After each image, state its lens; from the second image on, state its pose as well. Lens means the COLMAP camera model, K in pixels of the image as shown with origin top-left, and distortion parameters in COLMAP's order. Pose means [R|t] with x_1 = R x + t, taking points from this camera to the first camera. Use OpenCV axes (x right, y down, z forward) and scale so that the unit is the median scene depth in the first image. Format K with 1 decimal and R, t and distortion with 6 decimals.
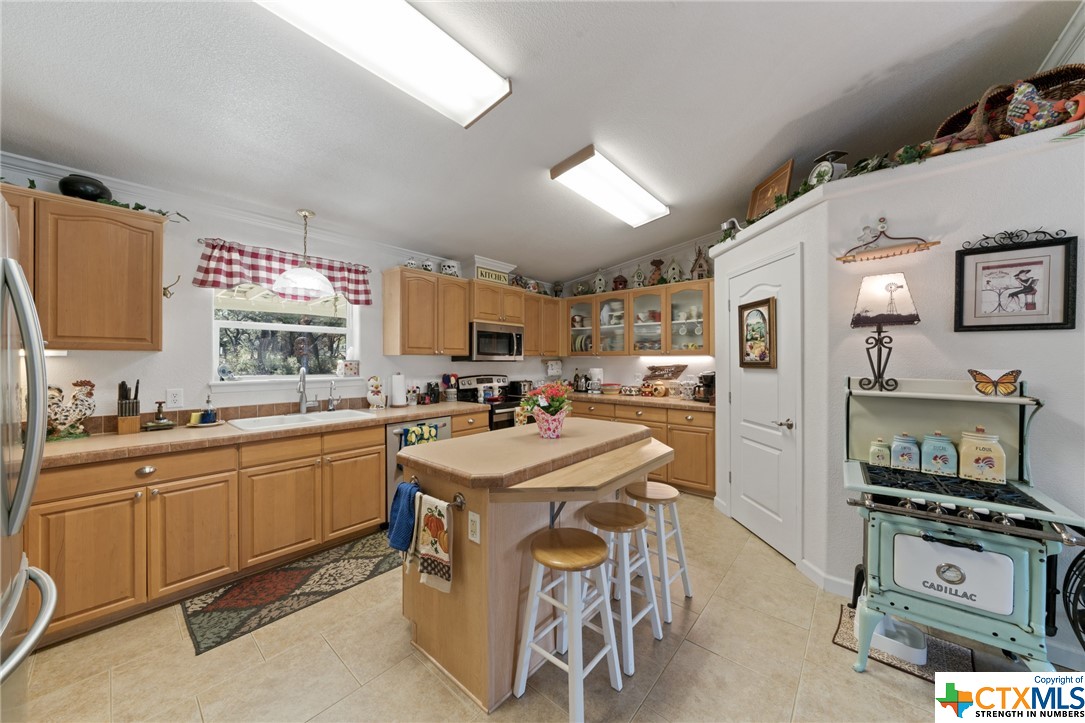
lens RADIAL K [[372.2, 0, 550.0], [0, 372.2, 360.9], [0, 0, 1]] dist [-0.007079, 0.000059]
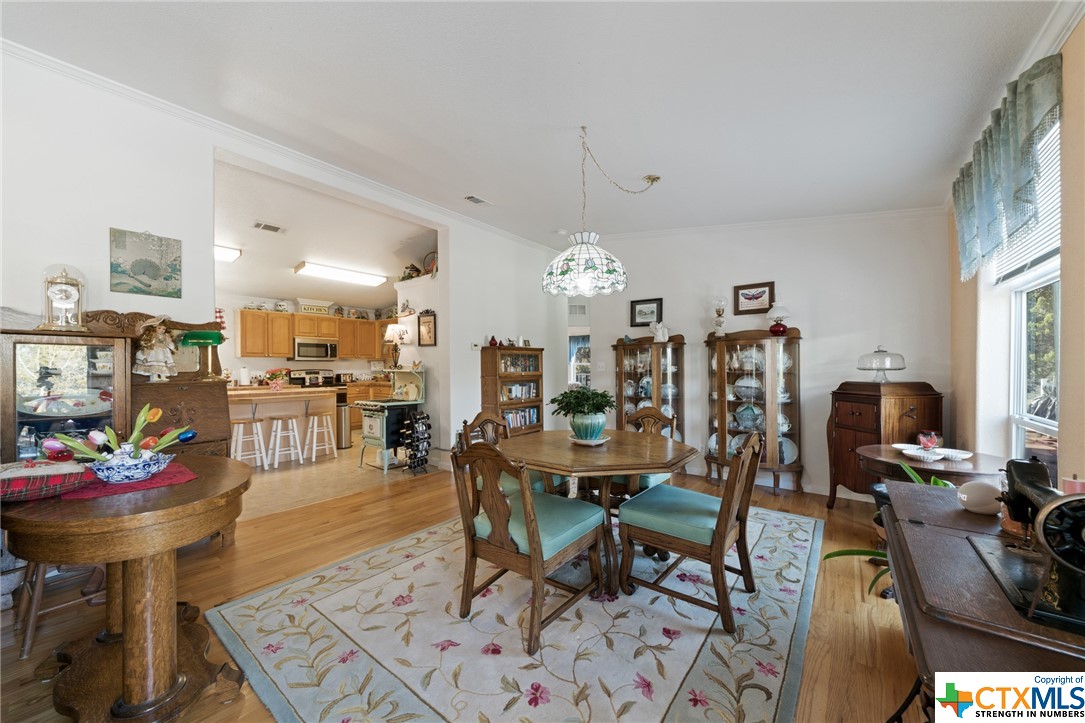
lens RADIAL K [[403.9, 0, 542.1], [0, 403.9, 368.2], [0, 0, 1]] dist [0.003046, -0.001403]
pose [[0.999908, -0.004154, 0.012895, 1.051390], [0.004068, 0.999969, 0.006713, 0.031755], [-0.012923, -0.006660, 0.999894, -1.018370]]
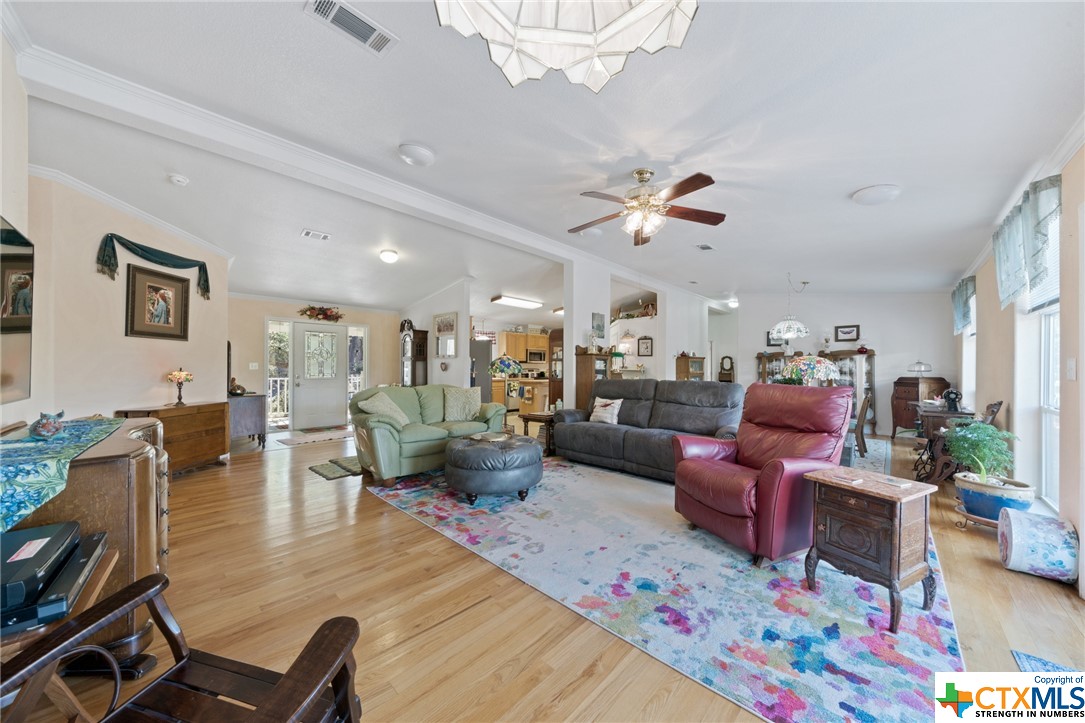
lens RADIAL K [[372.2, 0, 541.8], [0, 372.2, 363.9], [0, 0, 1]] dist [-0.007079, 0.000059]
pose [[0.995529, 0.006036, -0.094268, 0.187427], [-0.006966, 0.999930, -0.009535, 0.038930], [0.094204, 0.010149, 0.995501, -2.056606]]
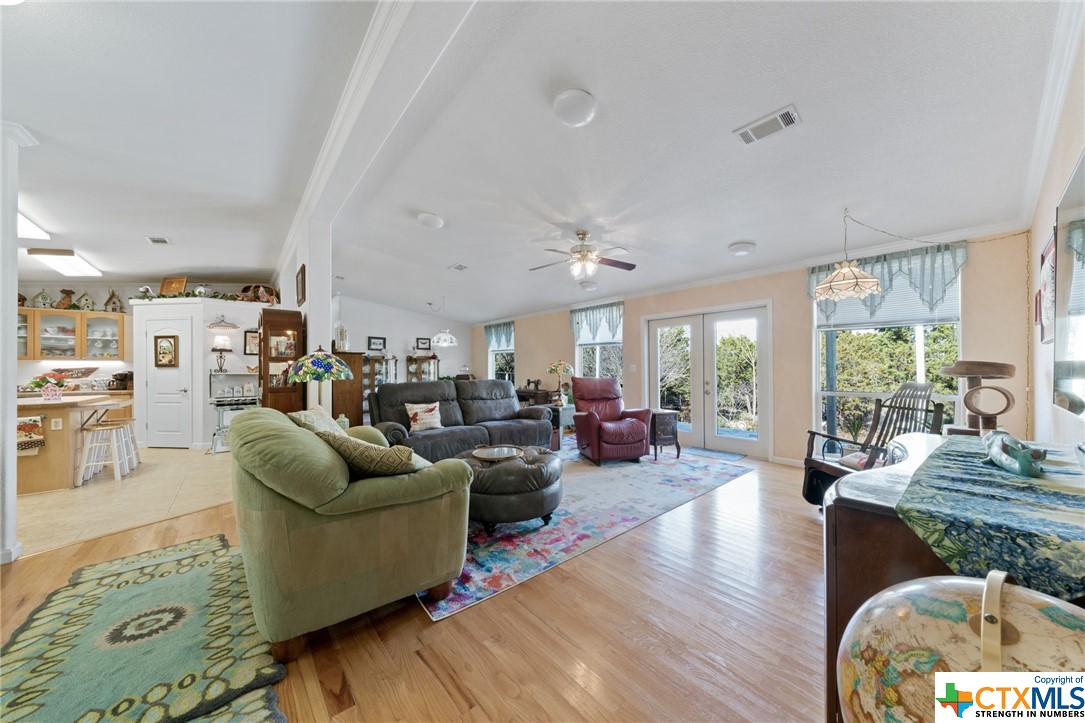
lens RADIAL K [[372.2, 0, 543.4], [0, 372.2, 367.2], [0, 0, 1]] dist [-0.007079, 0.000059]
pose [[0.183140, 0.004473, 0.983077, -0.939474], [0.006060, 0.999966, -0.005679, 0.038047], [-0.983068, 0.006998, 0.183106, -1.256144]]
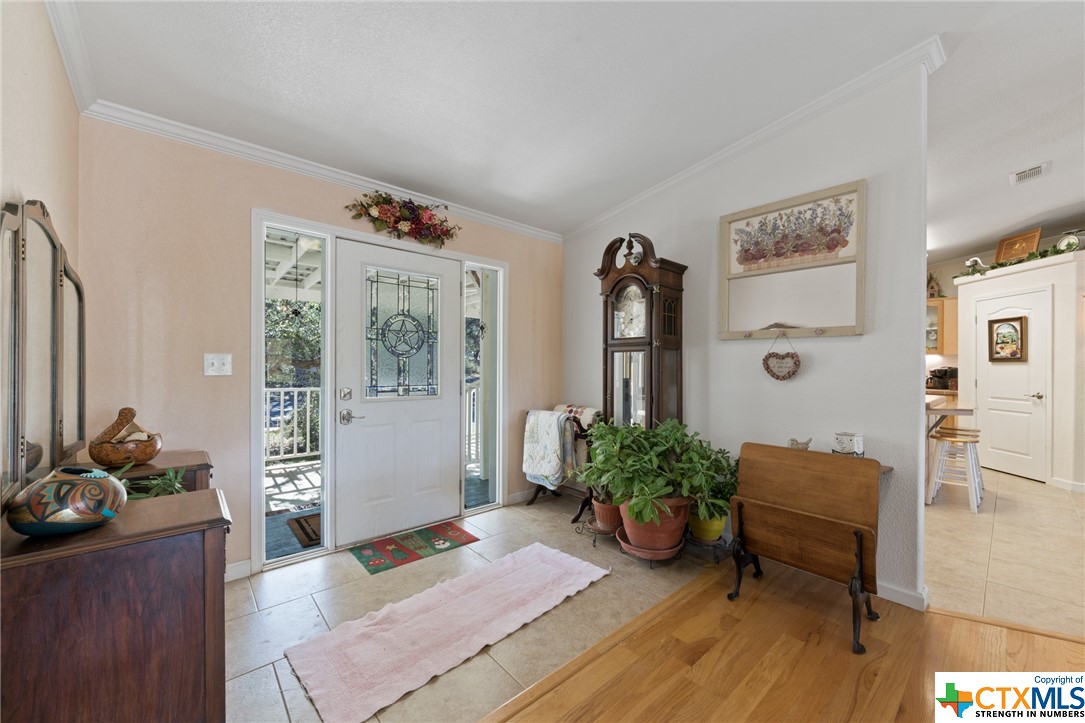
lens RADIAL K [[403.9, 0, 545.7], [0, 403.9, 363.8], [0, 0, 1]] dist [0.003046, -0.001403]
pose [[0.986932, 0.006853, -0.160991, -0.884783], [-0.007555, 0.999964, -0.003747, 0.041044], [0.160960, 0.004914, 0.986949, -0.799821]]
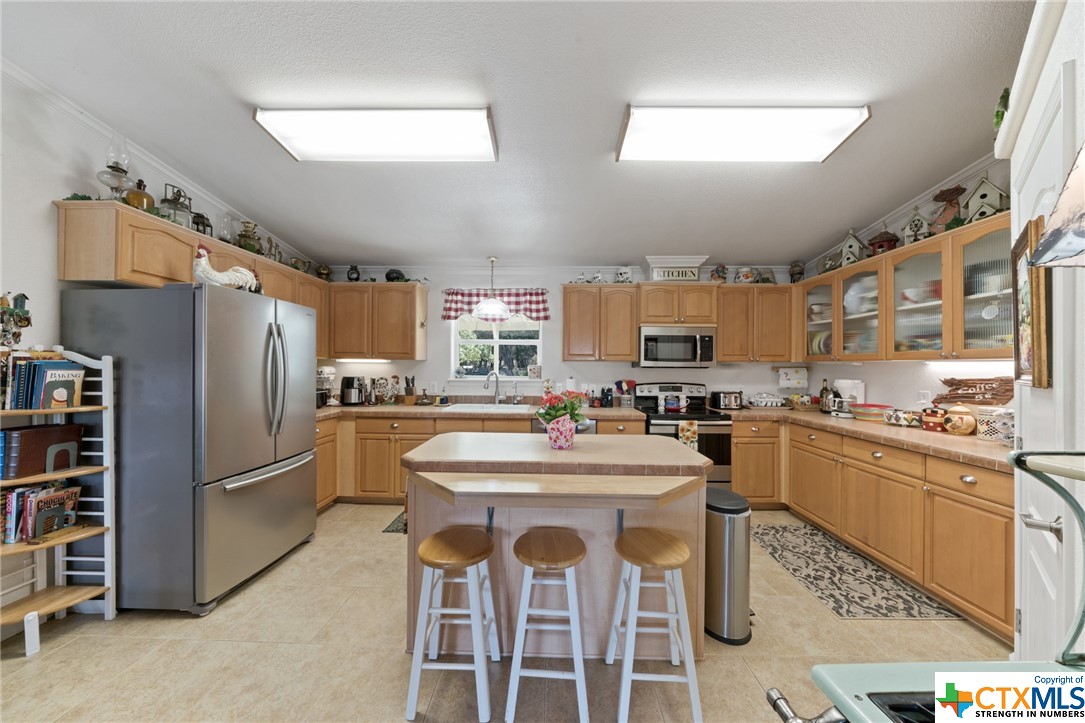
lens RADIAL K [[372.2, 0, 544.1], [0, 372.2, 364.3], [0, 0, 1]] dist [-0.007079, 0.000059]
pose [[0.628298, 0.000980, -0.777973, 0.445880], [-0.007453, 0.999961, -0.004760, -0.000609], [0.777937, 0.008789, 0.628280, 0.235733]]
